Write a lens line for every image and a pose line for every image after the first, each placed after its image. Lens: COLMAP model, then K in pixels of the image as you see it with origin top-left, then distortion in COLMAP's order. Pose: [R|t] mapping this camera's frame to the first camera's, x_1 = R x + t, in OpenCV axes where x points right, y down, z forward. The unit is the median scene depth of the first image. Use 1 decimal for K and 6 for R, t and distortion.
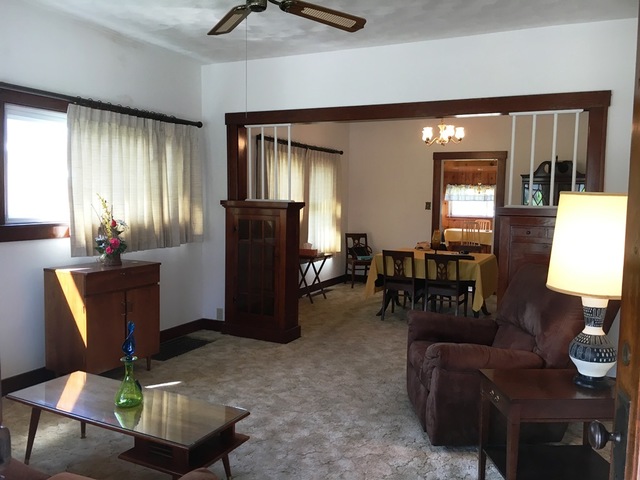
lens RADIAL K [[541.3, 0, 322.5], [0, 541.3, 240.5], [0, 0, 1]] dist [0.043229, -0.010220]
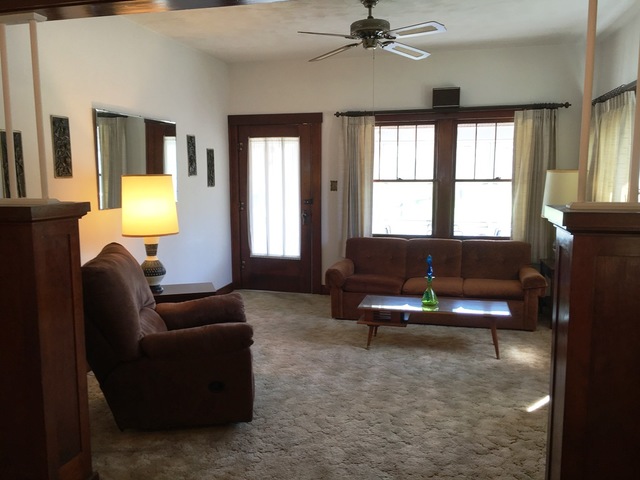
lens RADIAL K [[541.3, 0, 320.0], [0, 541.3, 240.3], [0, 0, 1]] dist [0.043229, -0.010220]
pose [[-0.978532, 0.013070, -0.205679, 0.236010], [-0.028804, 0.979519, 0.199283, -0.163062], [0.204071, 0.200929, -0.958114, 1.869131]]
